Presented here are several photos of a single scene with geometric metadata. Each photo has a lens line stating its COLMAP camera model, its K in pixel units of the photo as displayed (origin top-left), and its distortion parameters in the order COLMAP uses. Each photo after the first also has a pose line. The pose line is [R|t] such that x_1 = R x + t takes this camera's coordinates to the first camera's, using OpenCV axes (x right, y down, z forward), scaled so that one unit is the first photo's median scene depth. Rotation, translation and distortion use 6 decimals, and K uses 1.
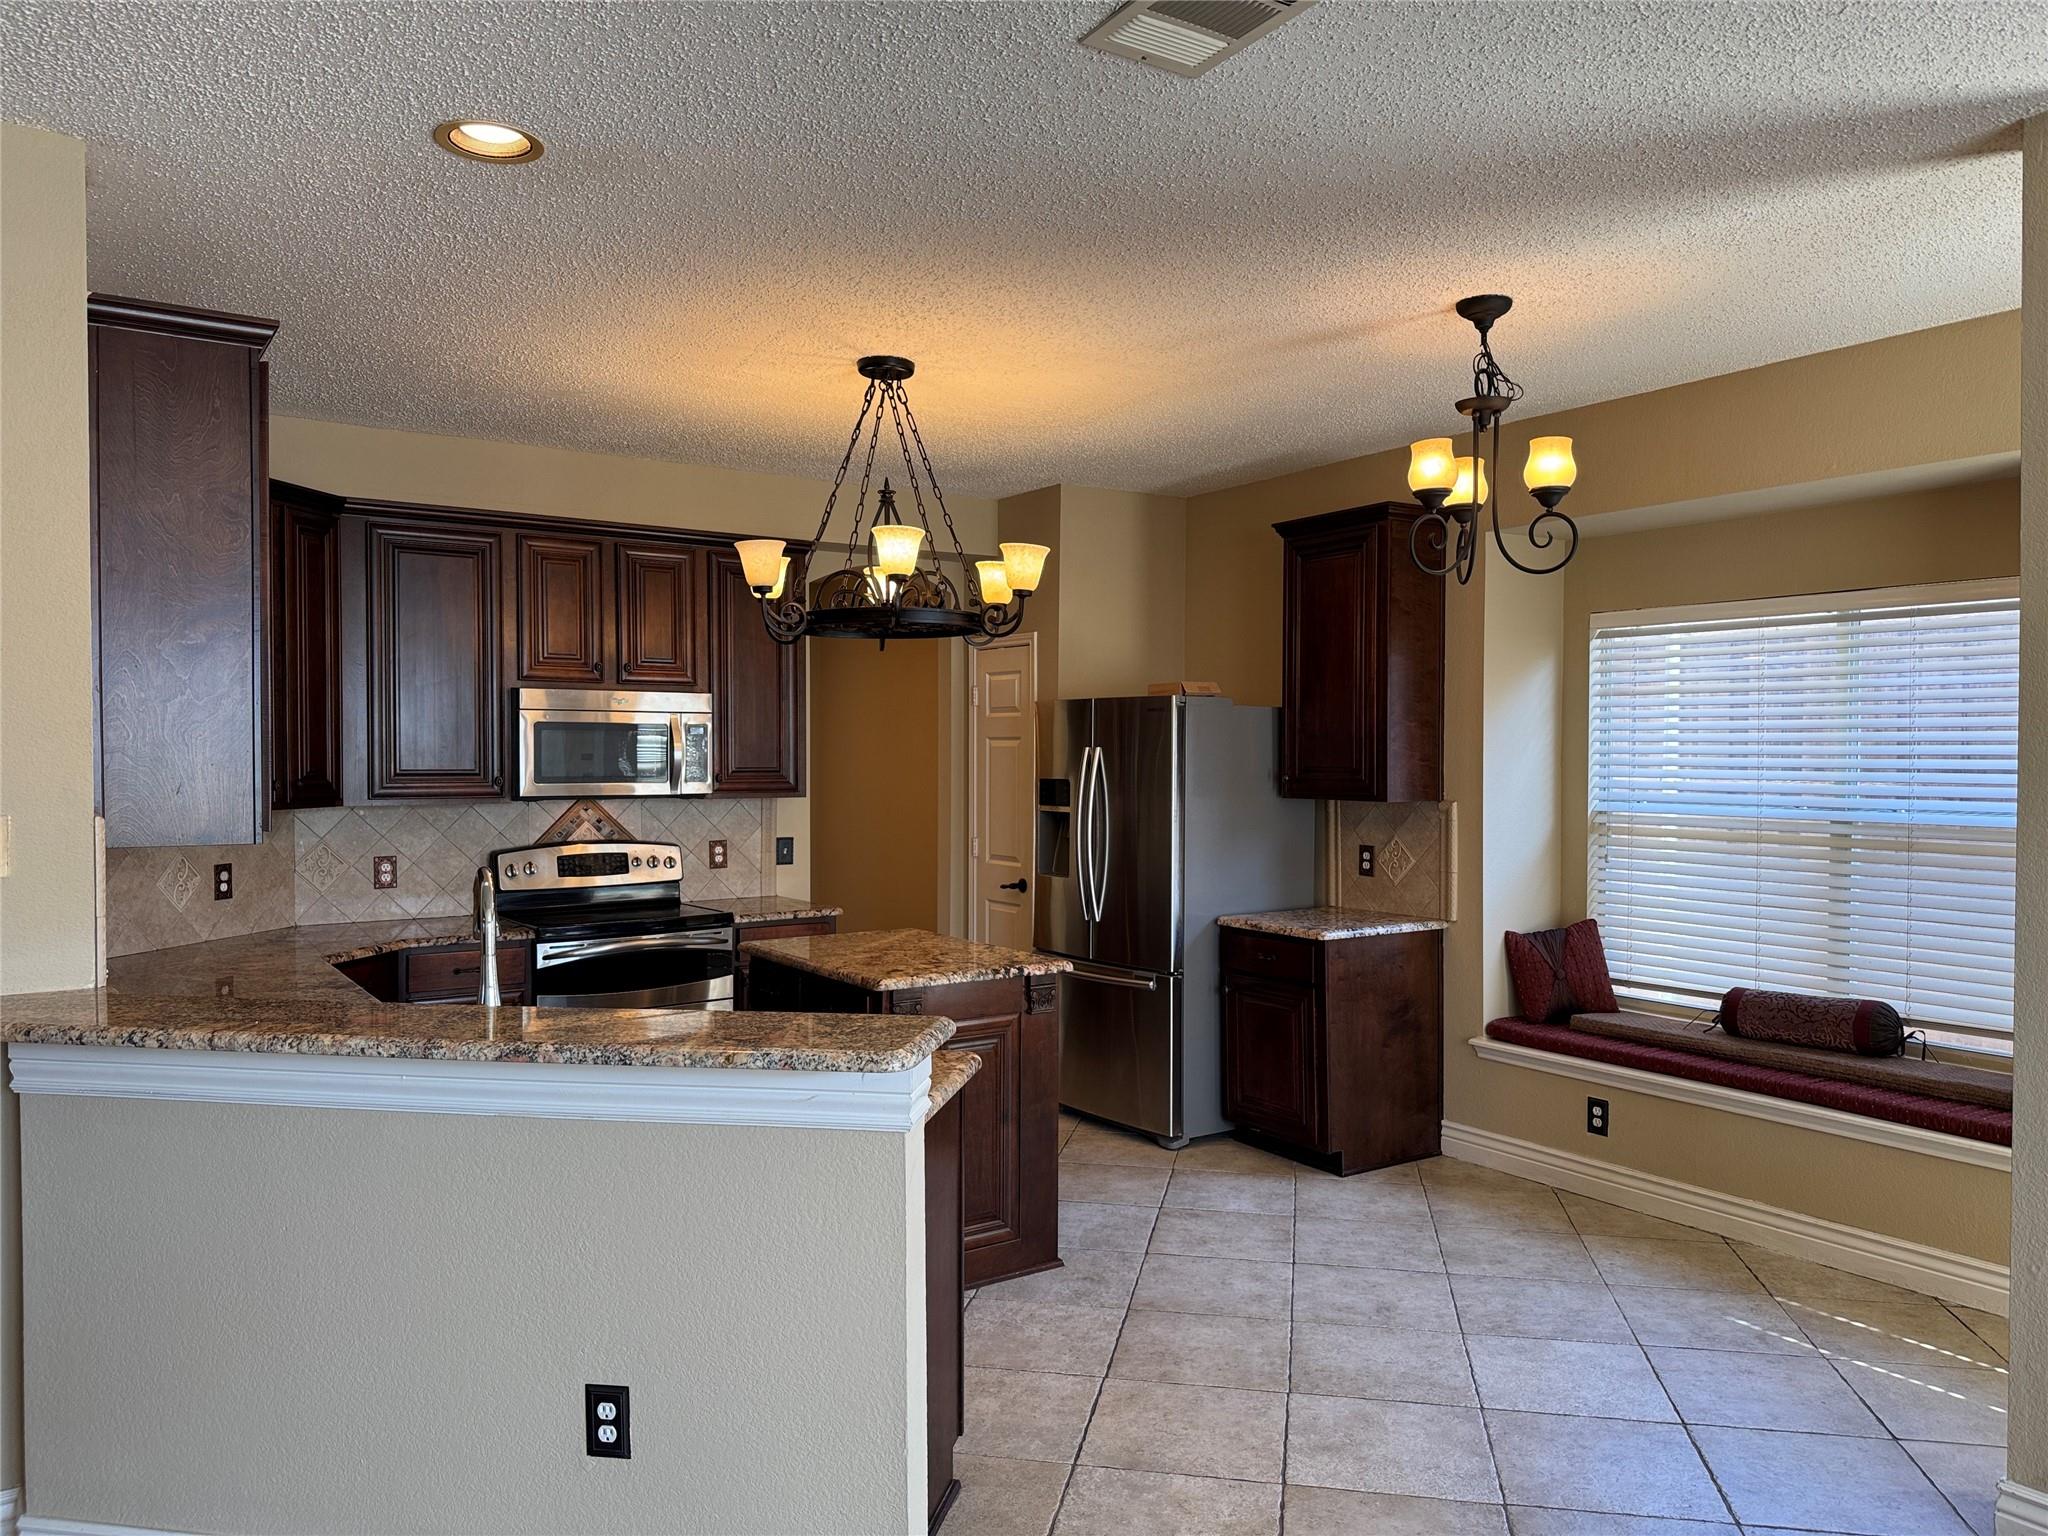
lens RADIAL K [[1424.0, 0, 1021.2], [0, 1424.0, 771.9], [0, 0, 1]] dist [0.044867, -0.016566]
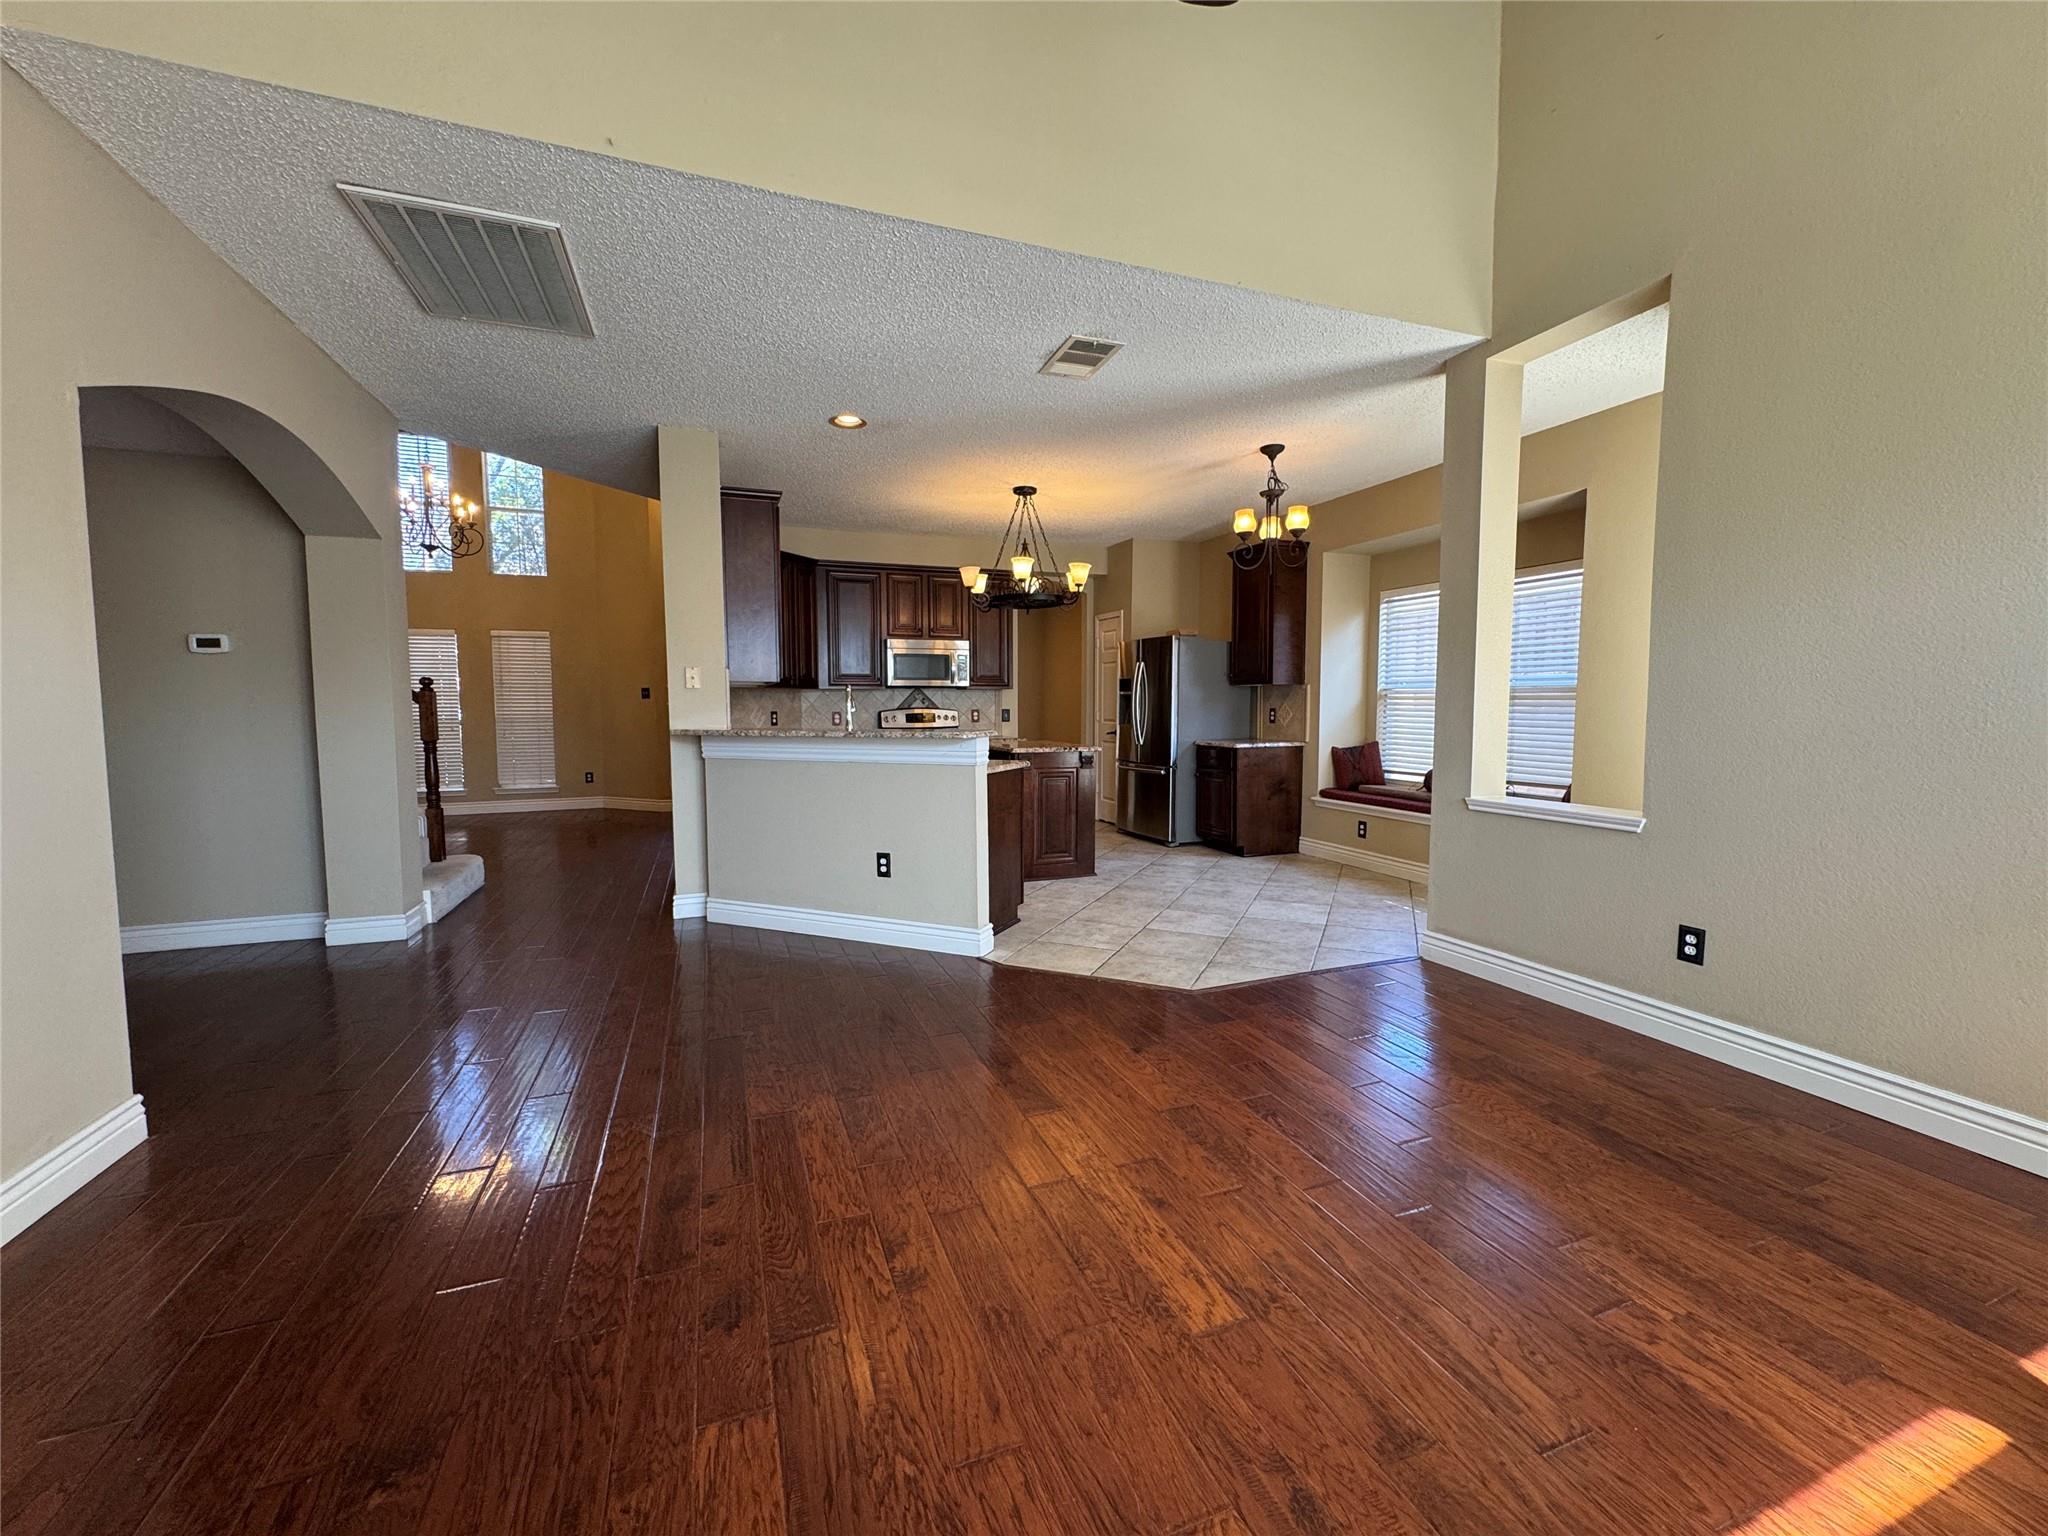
lens RADIAL K [[817.1, 0, 1024.5], [0, 817.1, 764.3], [0, 0, 1]] dist [-0.009149, -0.000164]
pose [[0.974476, 0.013841, -0.224065, 0.169545], [-0.000364, 0.998194, 0.060075, 0.065819], [0.224492, -0.058460, 0.972721, -0.255944]]
